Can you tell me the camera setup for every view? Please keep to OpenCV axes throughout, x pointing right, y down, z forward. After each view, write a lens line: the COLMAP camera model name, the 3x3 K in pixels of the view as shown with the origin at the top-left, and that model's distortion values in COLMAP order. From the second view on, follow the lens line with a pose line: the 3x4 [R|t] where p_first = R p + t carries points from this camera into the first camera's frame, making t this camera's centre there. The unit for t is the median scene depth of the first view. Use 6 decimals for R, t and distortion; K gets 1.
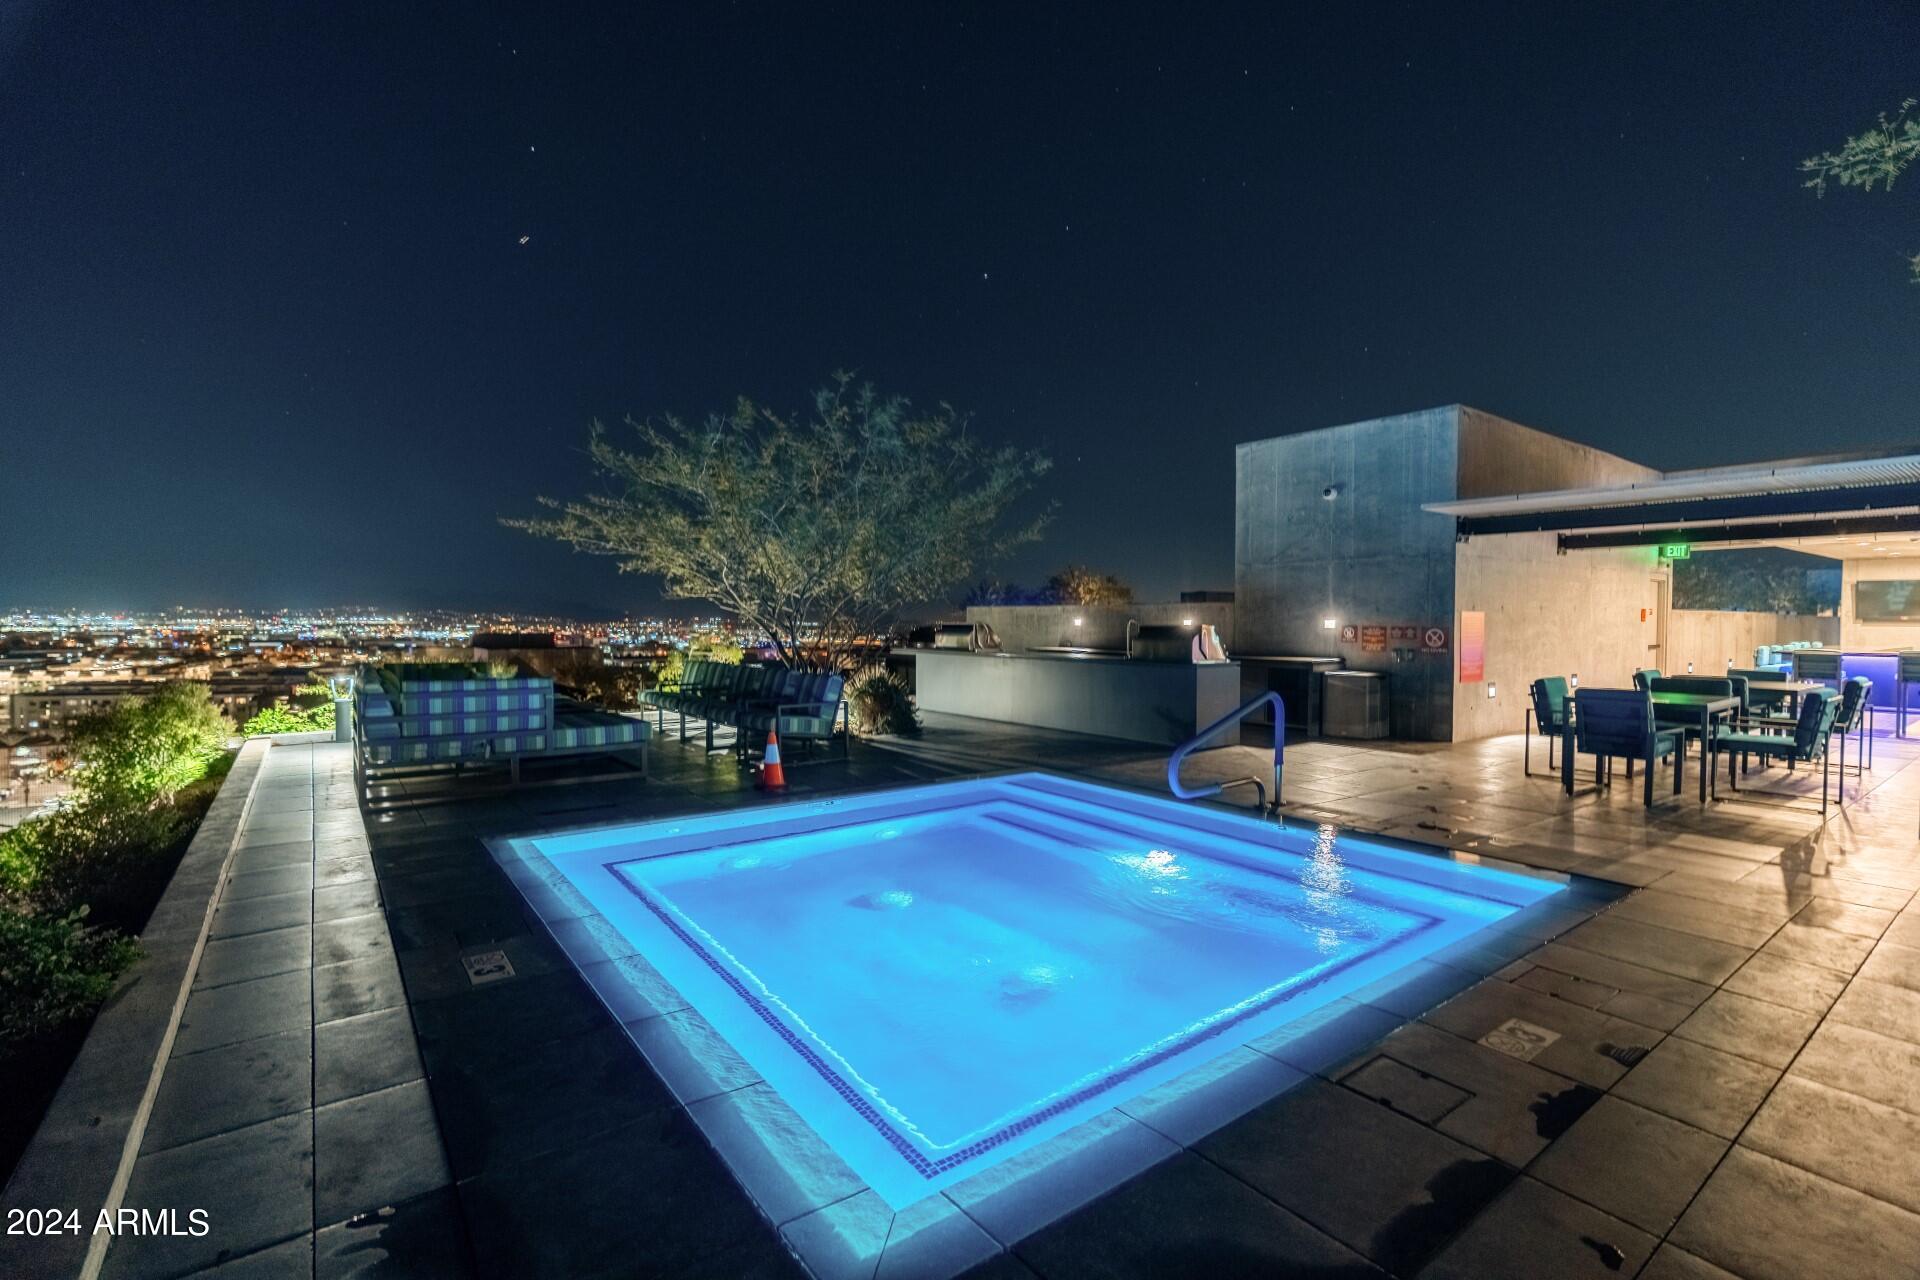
lens RADIAL K [[862.1, 0, 957.5], [0, 862.1, 640.1], [0, 0, 1]] dist [-0.001257, -0.000030]
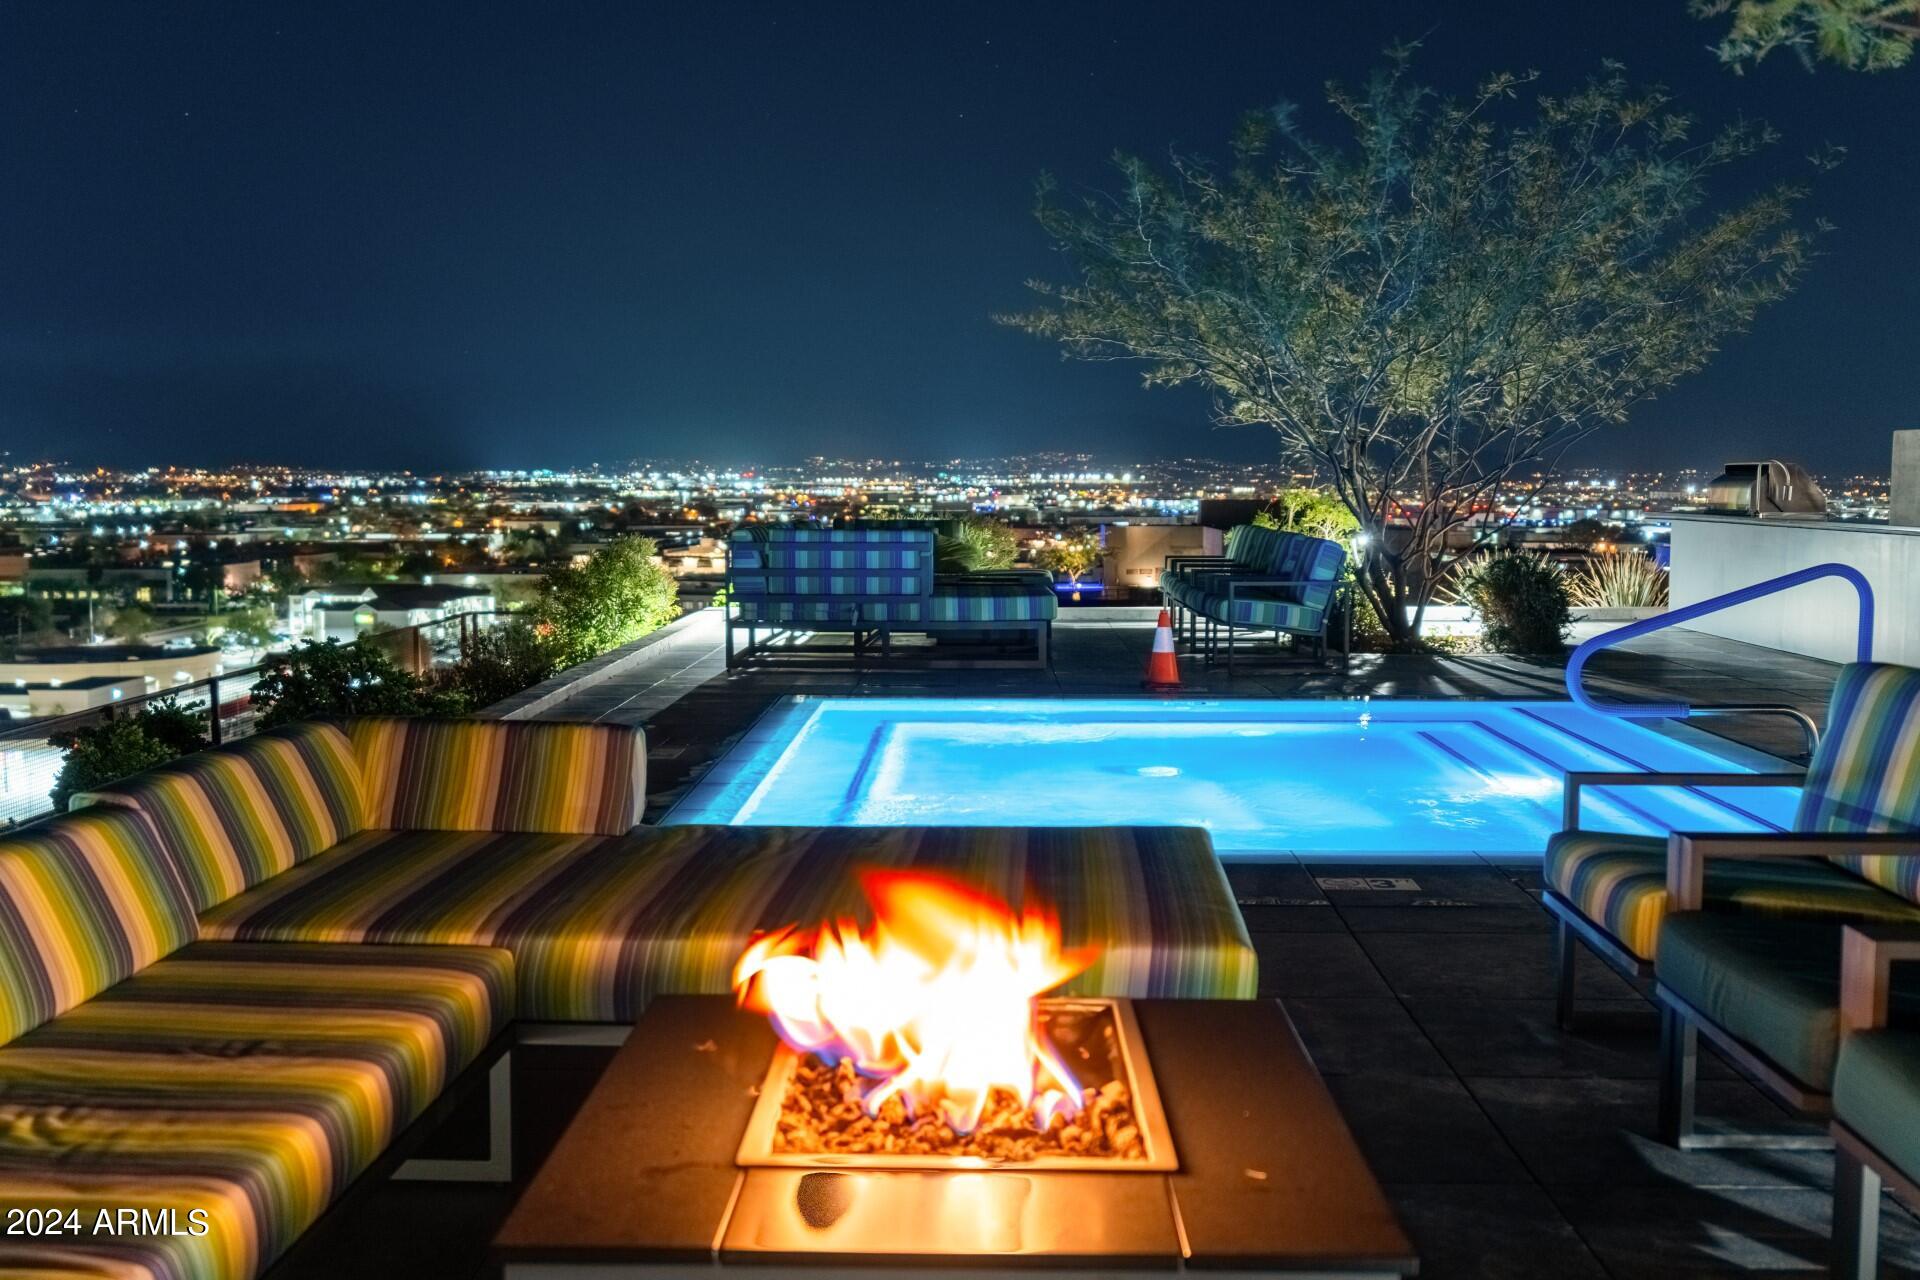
lens RADIAL K [[1887.4, 0, 955.4], [0, 1887.4, 640.5], [0, 0, 1]] dist [0.031861, -0.031715]
pose [[0.788523, 0.049077, -0.613044, 0.529574], [-0.009834, 0.997690, 0.067221, 0.024178], [0.614927, -0.046977, 0.787184, -0.298766]]
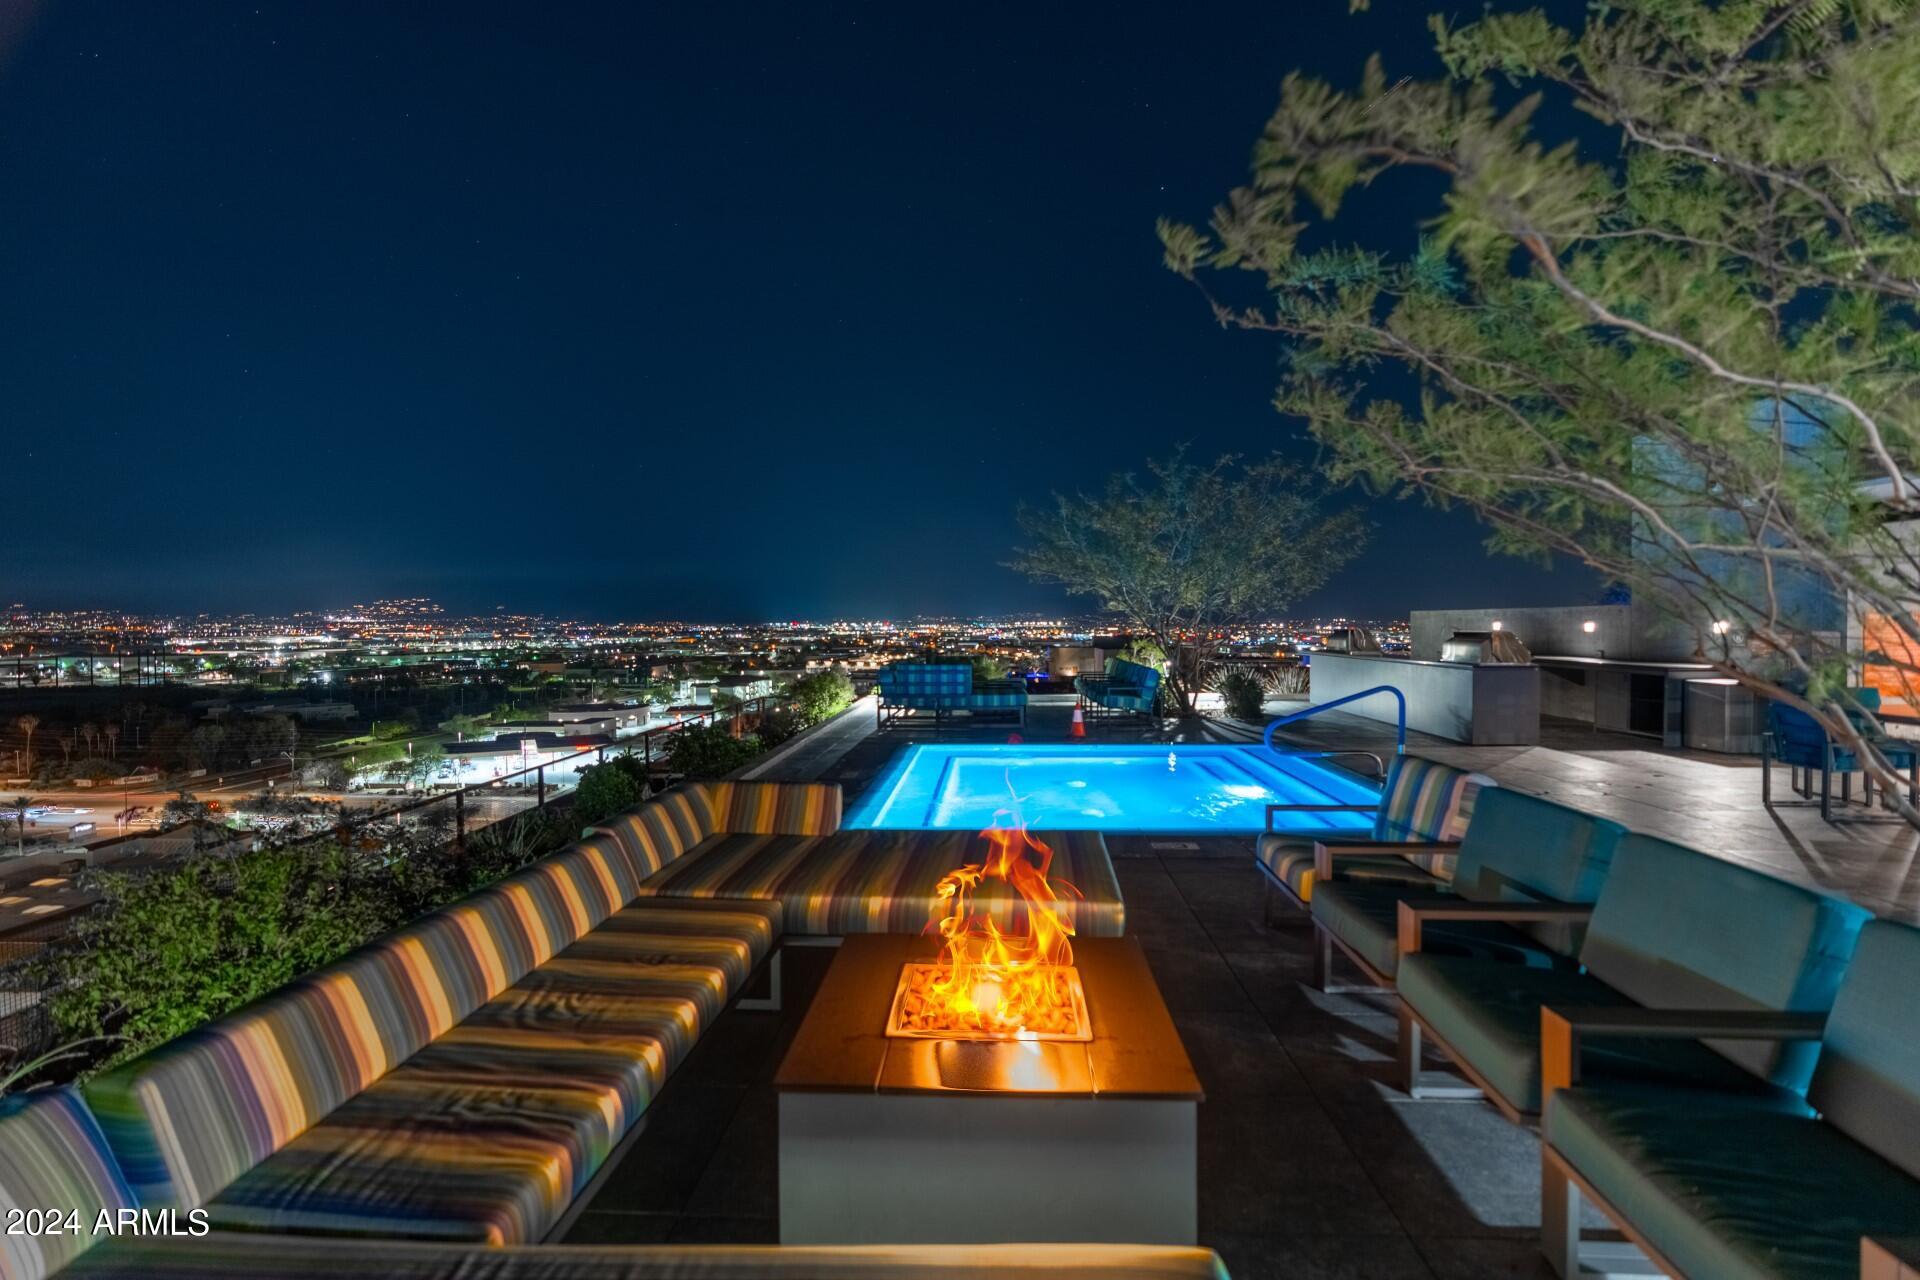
lens RADIAL K [[862.1, 0, 957.5], [0, 862.1, 640.1], [0, 0, 1]] dist [-0.001257, -0.000030]
pose [[0.771633, 0.002980, -0.636061, 0.528487], [-0.004400, 0.999990, -0.000652, -0.003778], [0.636053, 0.003302, 0.771638, -0.299851]]
